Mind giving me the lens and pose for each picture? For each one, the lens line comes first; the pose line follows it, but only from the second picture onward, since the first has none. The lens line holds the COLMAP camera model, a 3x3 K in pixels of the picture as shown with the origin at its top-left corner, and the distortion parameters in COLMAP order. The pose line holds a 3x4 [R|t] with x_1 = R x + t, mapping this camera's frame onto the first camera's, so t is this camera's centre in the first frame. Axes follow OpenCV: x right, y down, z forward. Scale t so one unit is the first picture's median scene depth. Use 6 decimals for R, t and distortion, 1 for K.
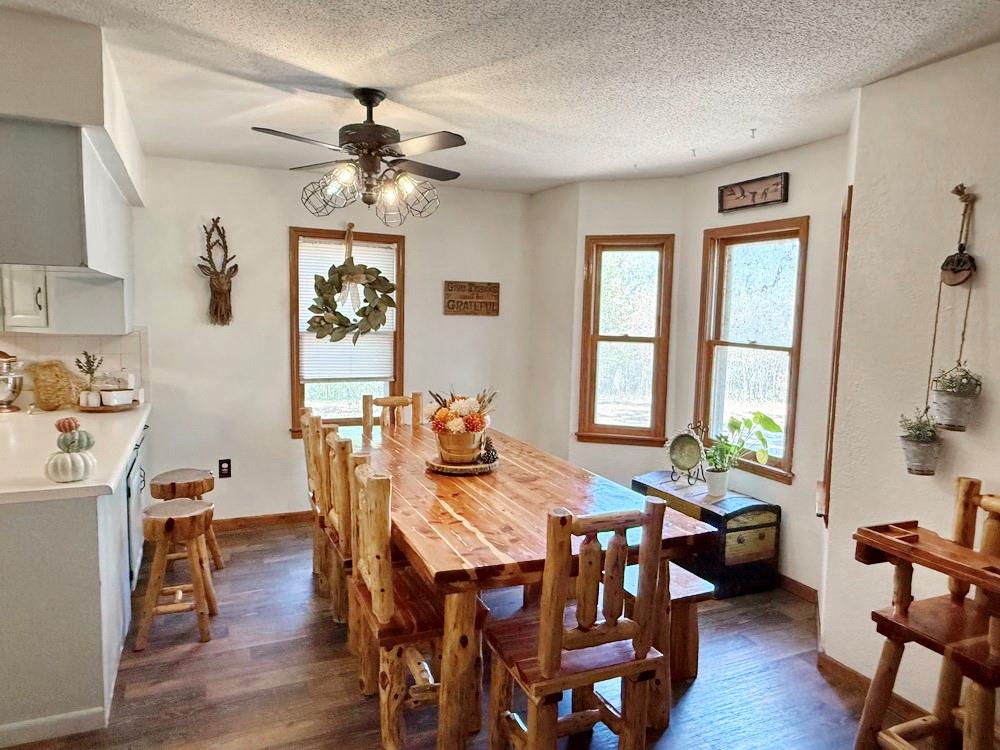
lens RADIAL K [[654.5, 0, 498.8], [0, 654.5, 378.2], [0, 0, 1]] dist [0.001041, -0.000183]
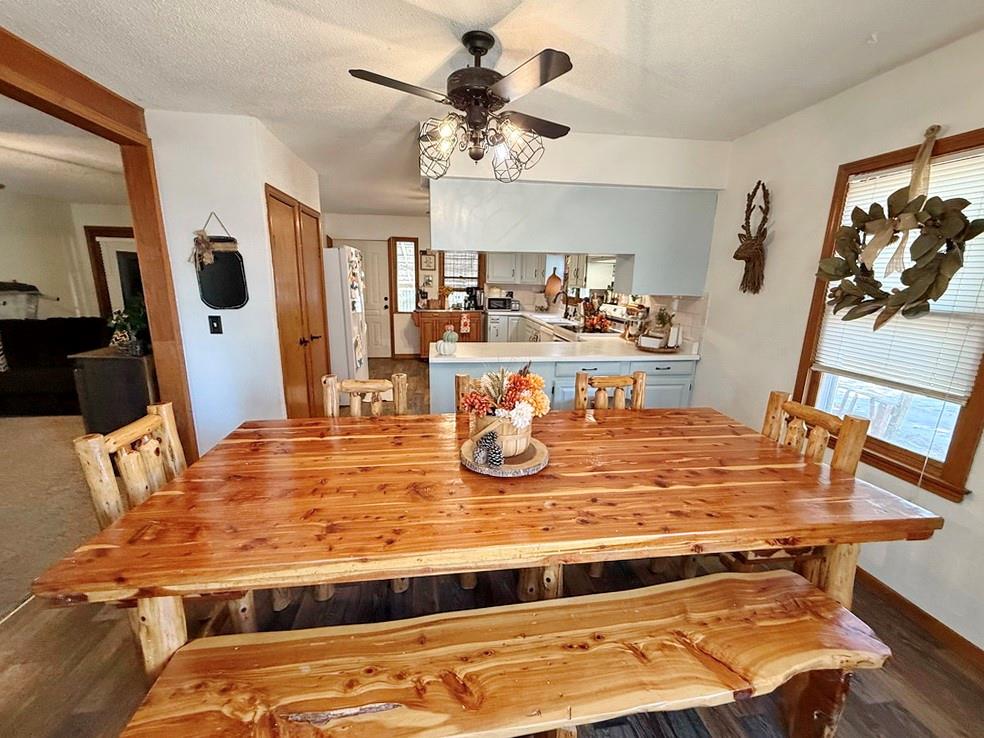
lens RADIAL K [[396.6, 0, 497.4], [0, 396.6, 367.6], [0, 0, 1]] dist [-0.002969, 0.000110]
pose [[-0.275707, 0.184224, -0.943423, 0.316031], [-0.120577, 0.967083, 0.224081, -0.066570], [0.953649, 0.175536, -0.244418, 0.886673]]
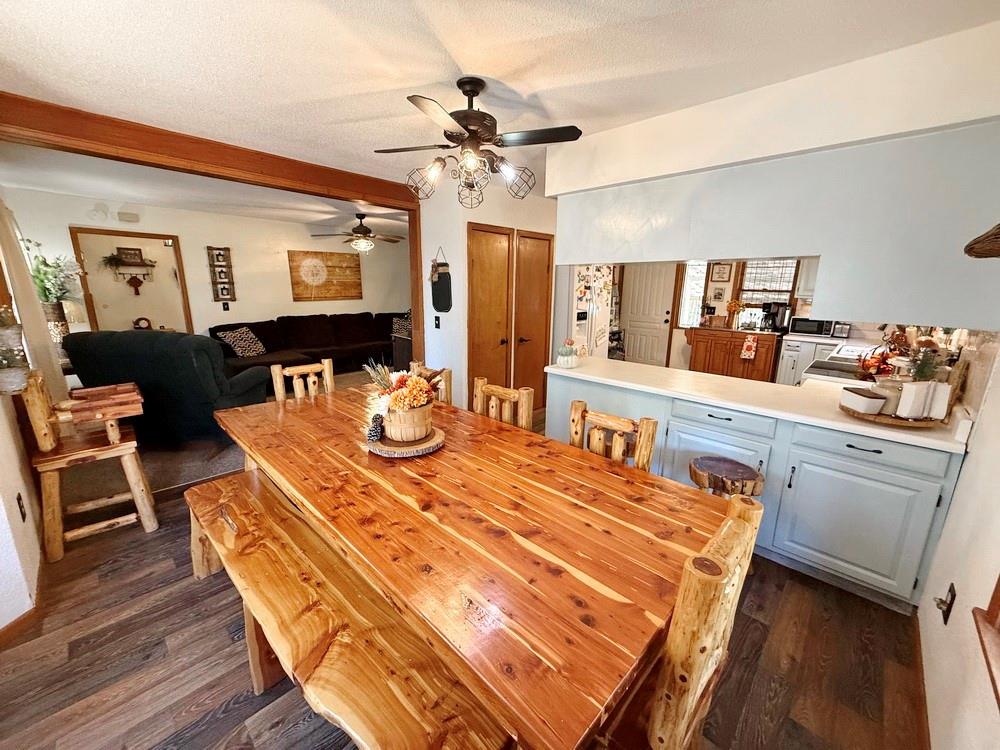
lens RADIAL K [[403.0, 0, 500.1], [0, 403.0, 374.5], [0, 0, 1]] dist [-0.002969, 0.000110]
pose [[-0.926533, 0.048455, -0.373081, 0.038837], [-0.071276, 0.951102, 0.300540, -0.118782], [0.369401, 0.305052, -0.877773, 1.235275]]
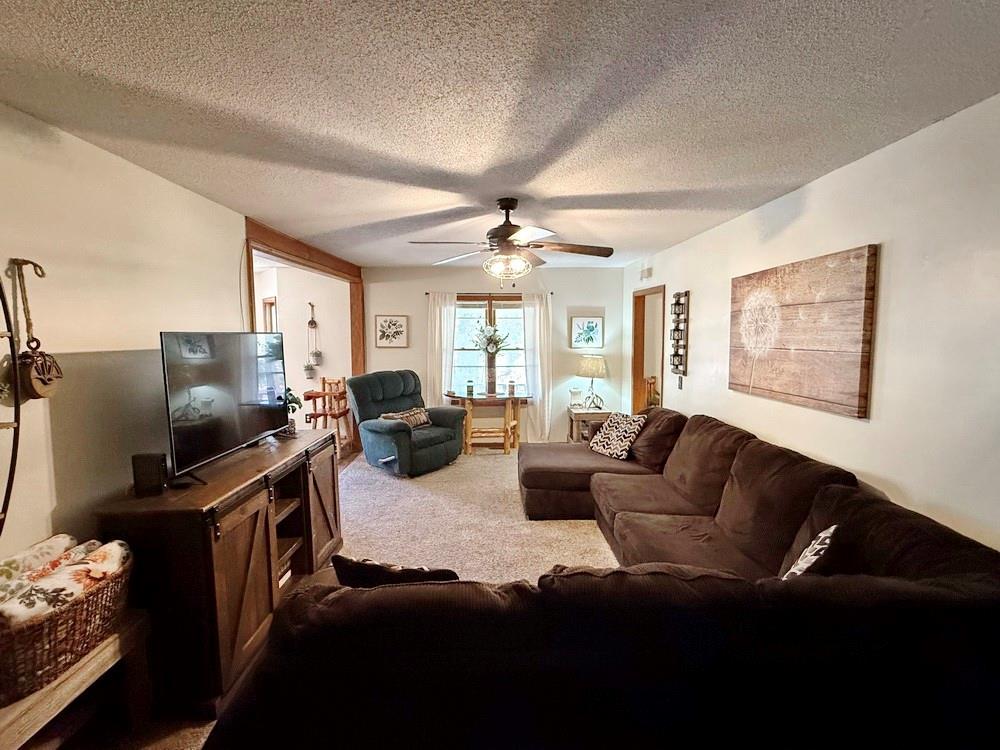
lens RADIAL K [[466.5, 0, 500.1], [0, 466.5, 374.1], [0, 0, 1]] dist [-0.003417, -0.000411]
pose [[0.396663, -0.106261, 0.911793, -0.752447], [0.100868, 0.992308, 0.071763, 0.021499], [-0.912406, 0.063505, 0.404330, -0.593594]]
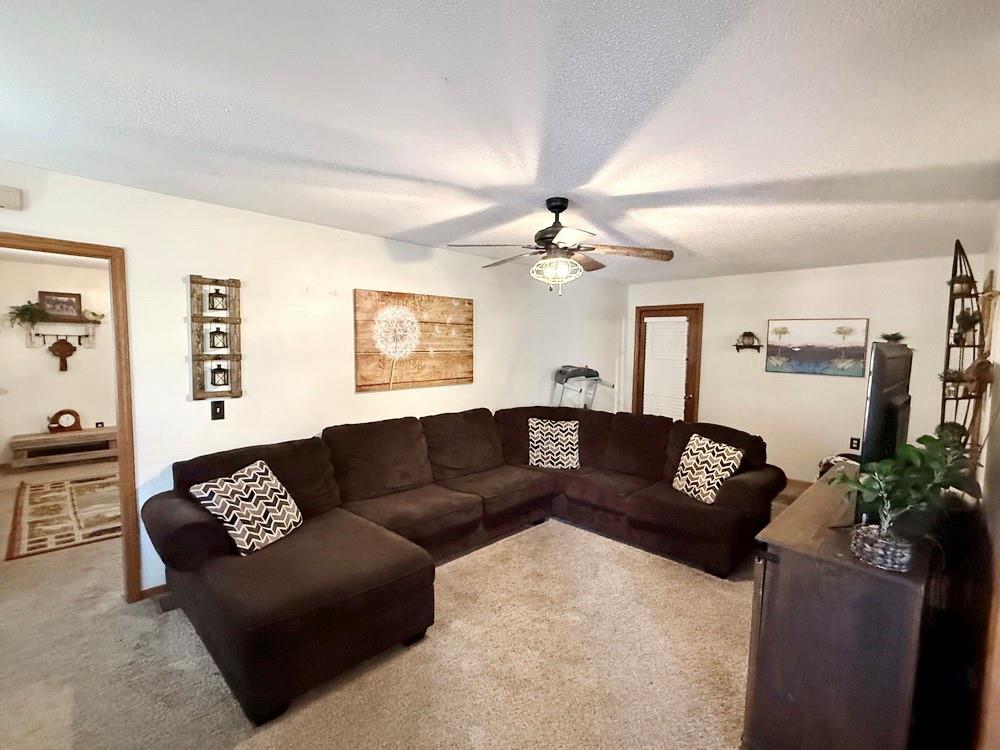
lens RADIAL K [[466.5, 0, 504.6], [0, 466.5, 373.8], [0, 0, 1]] dist [-0.003417, -0.000411]
pose [[-0.934164, -0.012742, -0.356616, 0.249555], [-0.070000, 0.986489, 0.148119, -0.039202], [0.349910, 0.163331, -0.922435, 0.315252]]
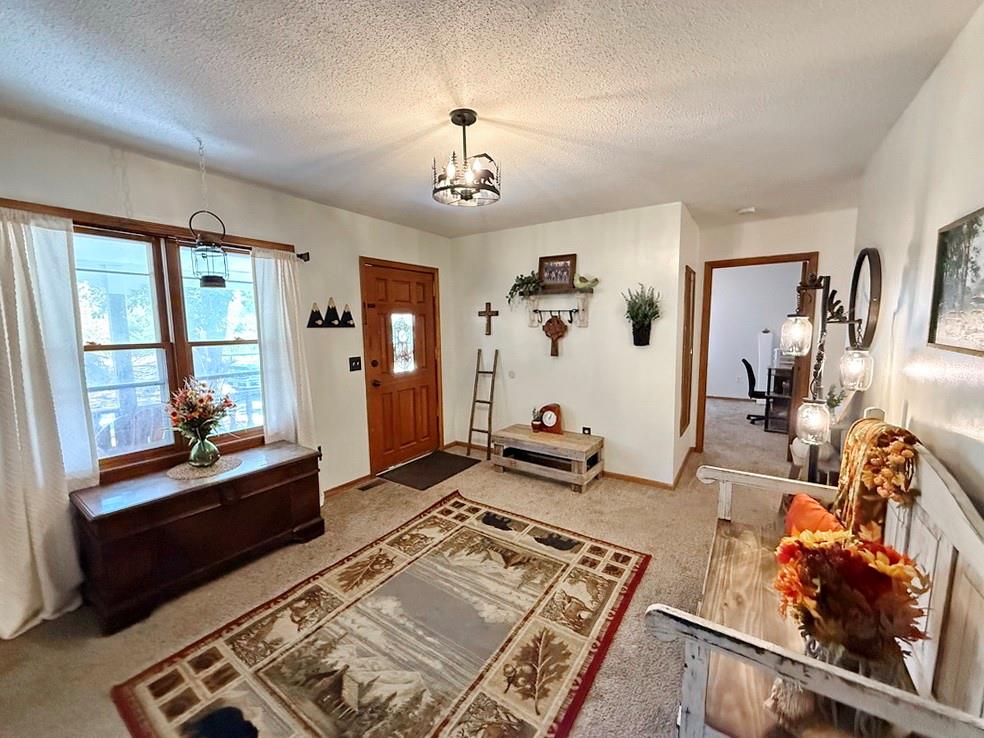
lens RADIAL K [[396.6, 0, 494.7], [0, 396.6, 368.7], [0, 0, 1]] dist [-0.002969, 0.000110]
pose [[-0.526534, -0.114870, 0.842358, 0.266701], [0.077836, 0.980155, 0.182315, 0.101789], [-0.846584, 0.161561, -0.507143, -0.863573]]
